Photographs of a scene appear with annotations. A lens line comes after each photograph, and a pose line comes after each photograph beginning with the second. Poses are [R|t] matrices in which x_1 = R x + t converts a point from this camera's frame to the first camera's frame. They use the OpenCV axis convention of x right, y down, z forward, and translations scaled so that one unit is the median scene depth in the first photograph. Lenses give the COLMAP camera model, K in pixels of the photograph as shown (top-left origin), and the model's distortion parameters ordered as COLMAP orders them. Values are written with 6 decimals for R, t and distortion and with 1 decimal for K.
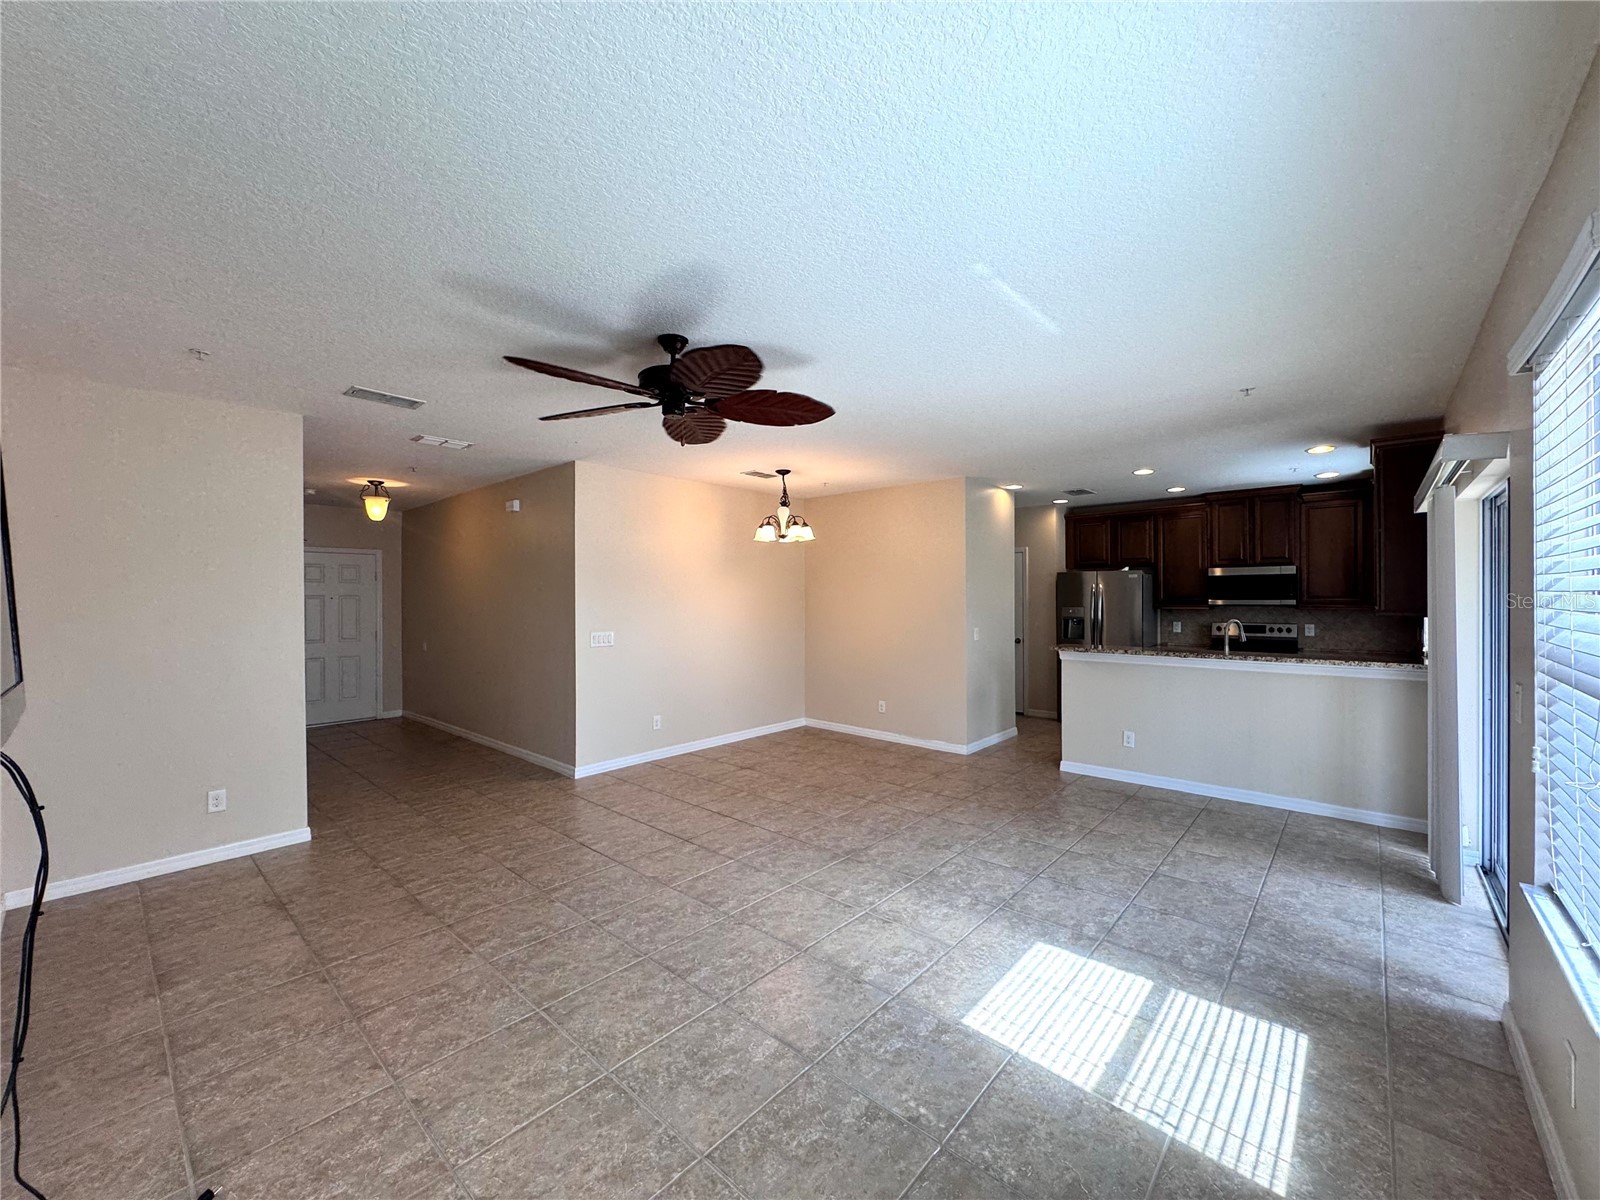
lens RADIAL K [[637.3, 0, 800.0], [0, 637.3, 600.0], [0, 0, 1]] dist [-0.002421, -0.000184]
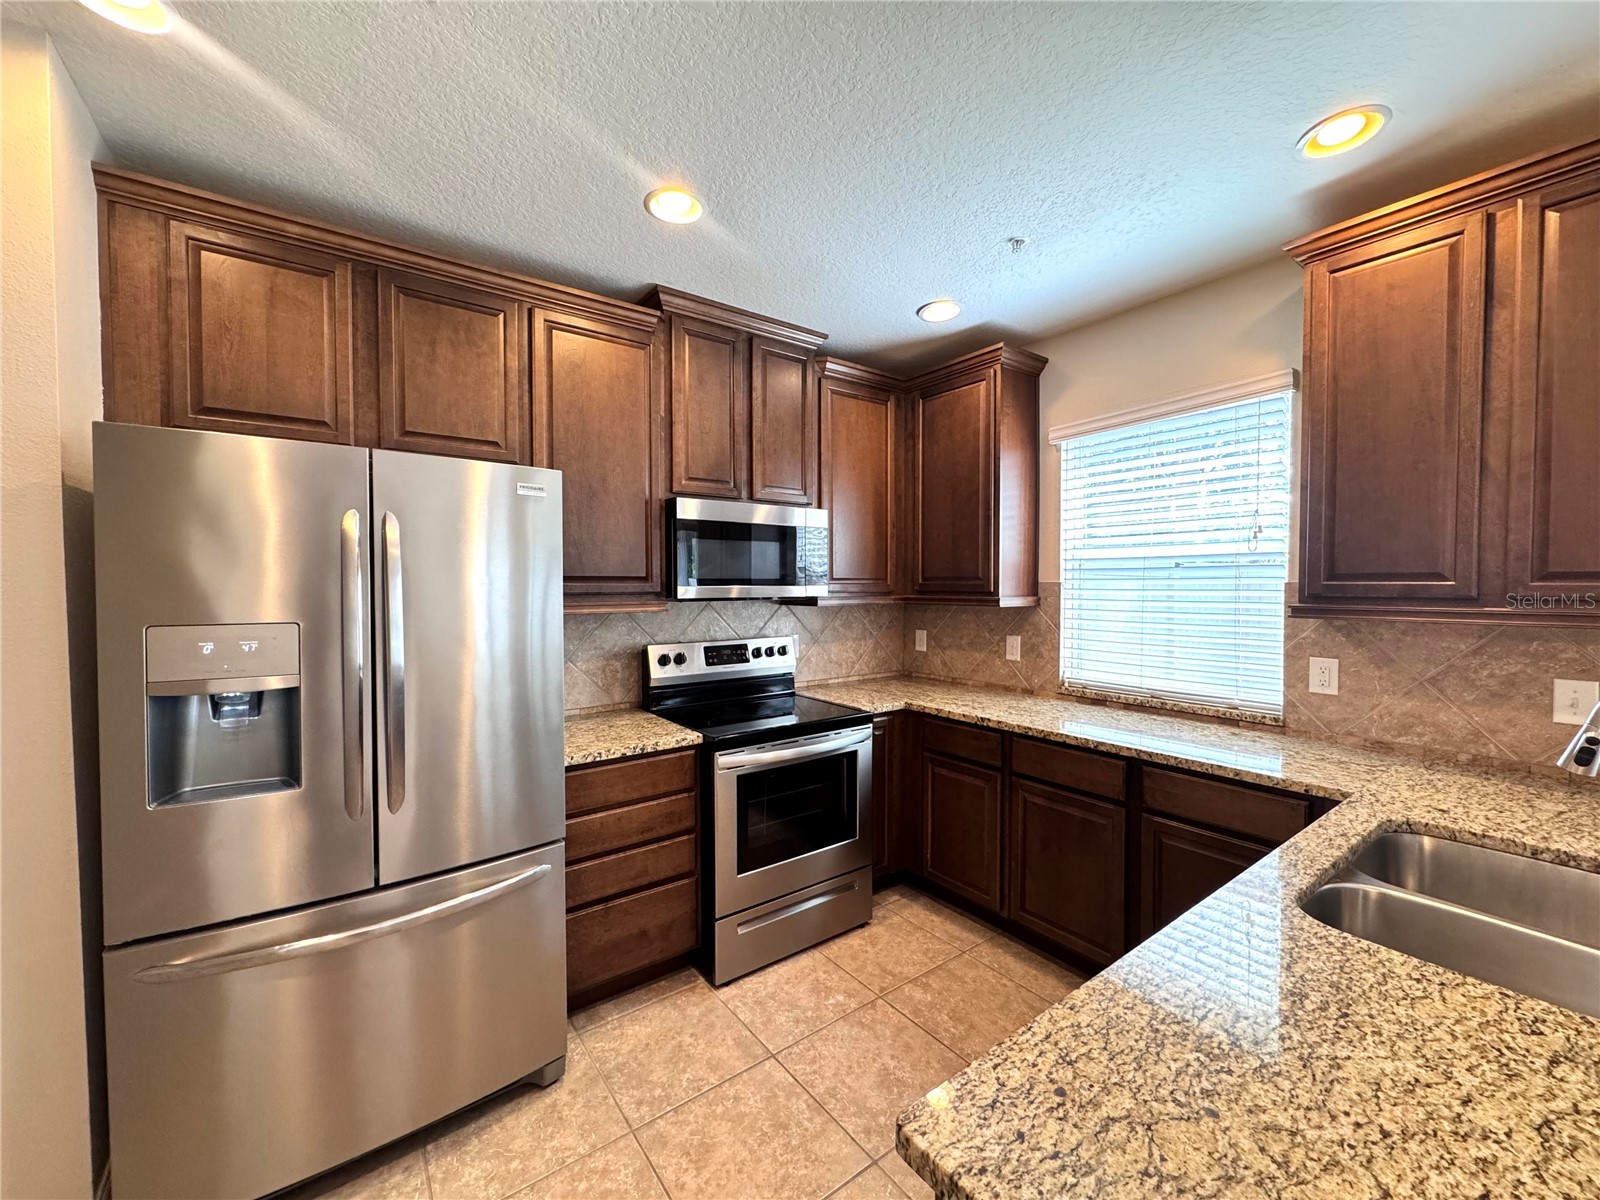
lens RADIAL K [[637.3, 0, 800.0], [0, 637.3, 600.0], [0, 0, 1]] dist [-0.002421, -0.000184]
pose [[0.203925, -0.021353, 0.978754, 0.483117], [0.002354, 0.999770, 0.021321, 0.000382], [-0.978984, -0.002044, 0.203928, 1.366086]]
